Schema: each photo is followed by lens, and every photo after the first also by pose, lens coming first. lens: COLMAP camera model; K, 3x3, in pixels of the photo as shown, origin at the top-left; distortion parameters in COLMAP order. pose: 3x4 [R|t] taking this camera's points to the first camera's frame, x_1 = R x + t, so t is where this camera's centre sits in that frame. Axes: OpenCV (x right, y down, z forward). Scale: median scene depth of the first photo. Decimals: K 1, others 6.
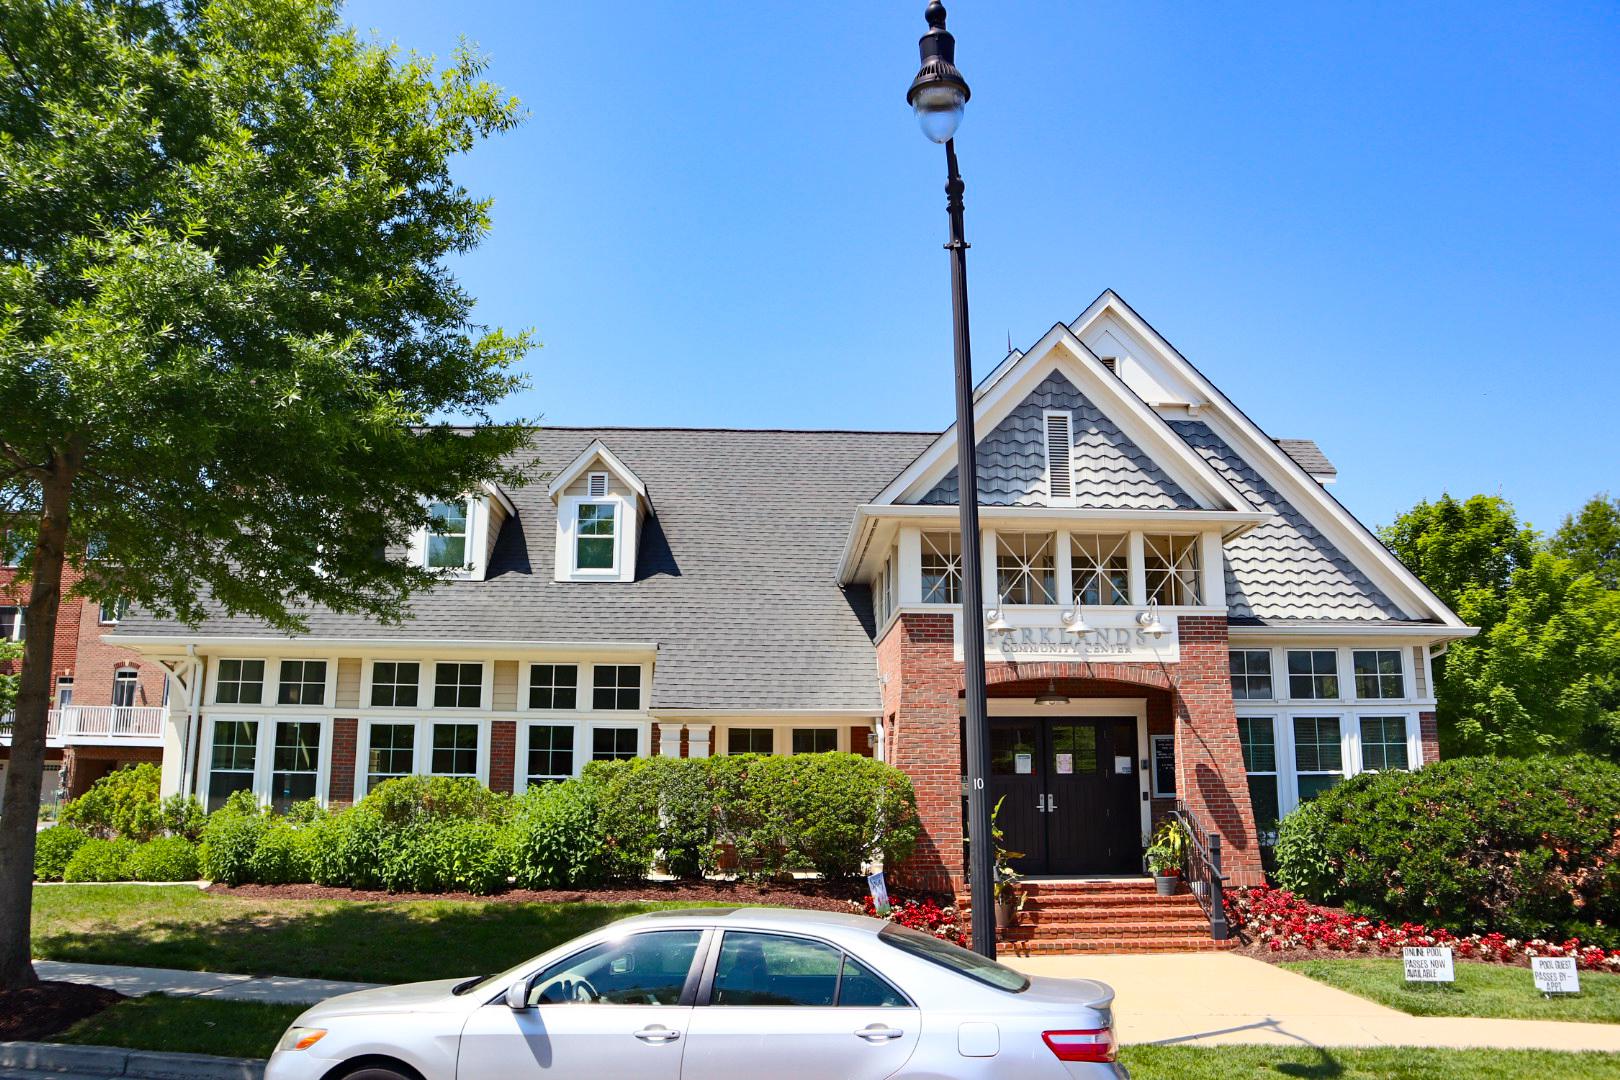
lens RADIAL K [[1261.4, 0, 810.0], [0, 1261.4, 540.0], [0, 0, 1]] dist [-0.143313, 0.116154]
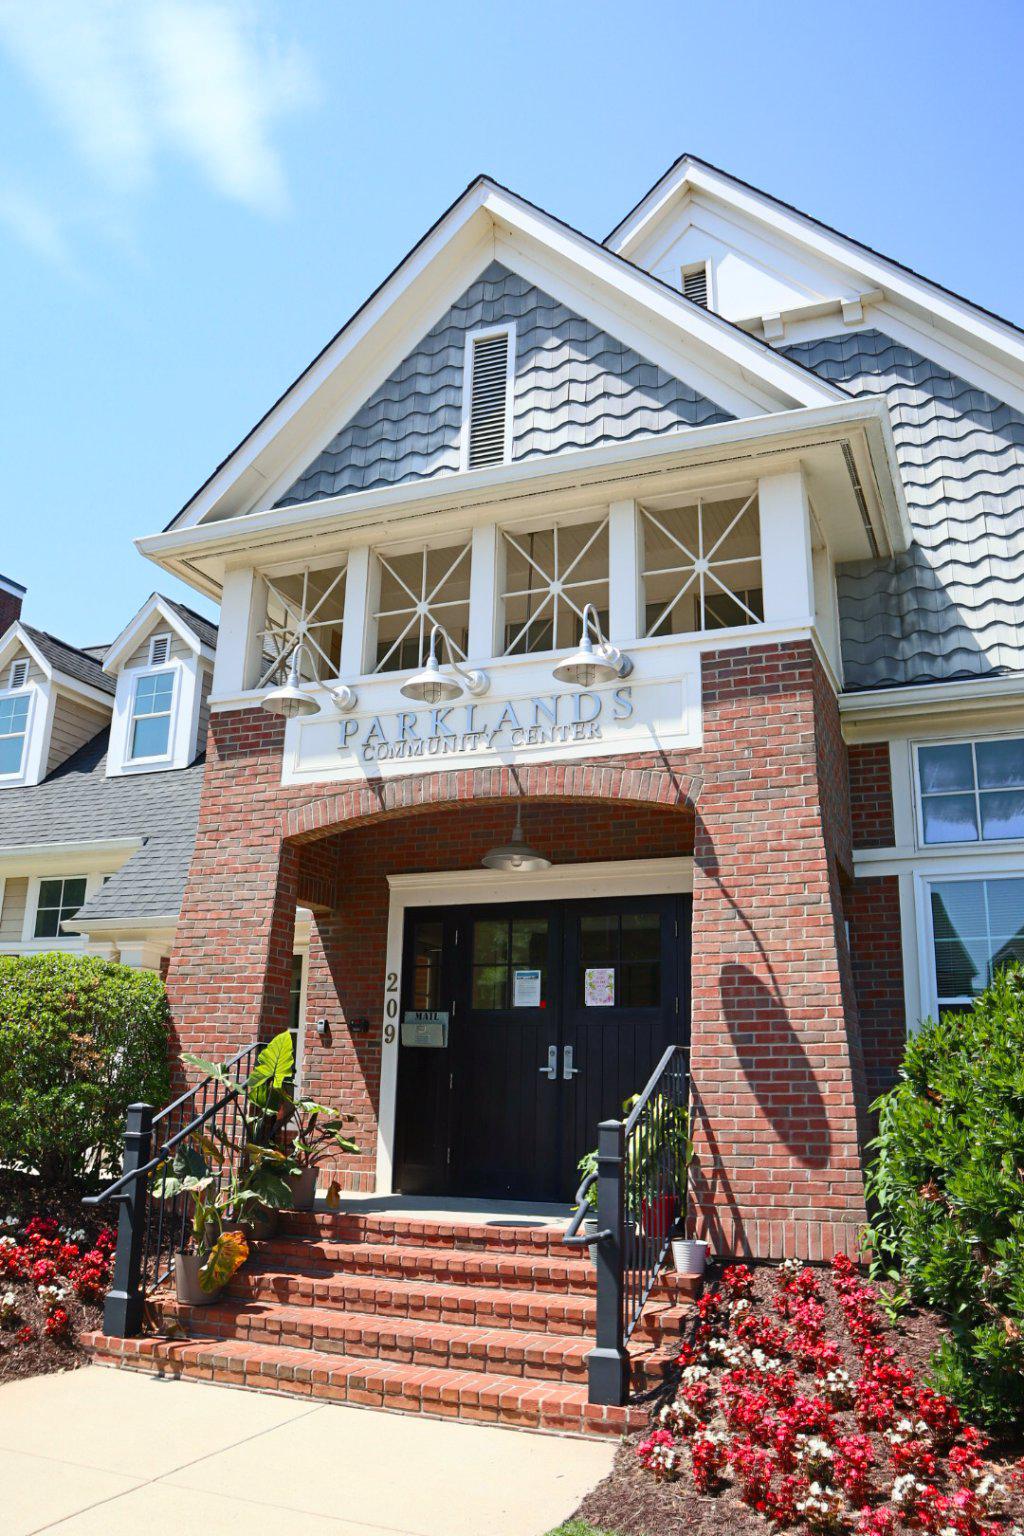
lens RADIAL K [[1196.0, 0, 512.0], [0, 1196.0, 768.0], [0, 0, 1]] dist [-0.143313, 0.116154]
pose [[0.902603, -0.101688, -0.418290, 0.407688], [0.069913, 0.993426, -0.090646, 0.137632], [0.424758, 0.052574, 0.903779, 0.560697]]
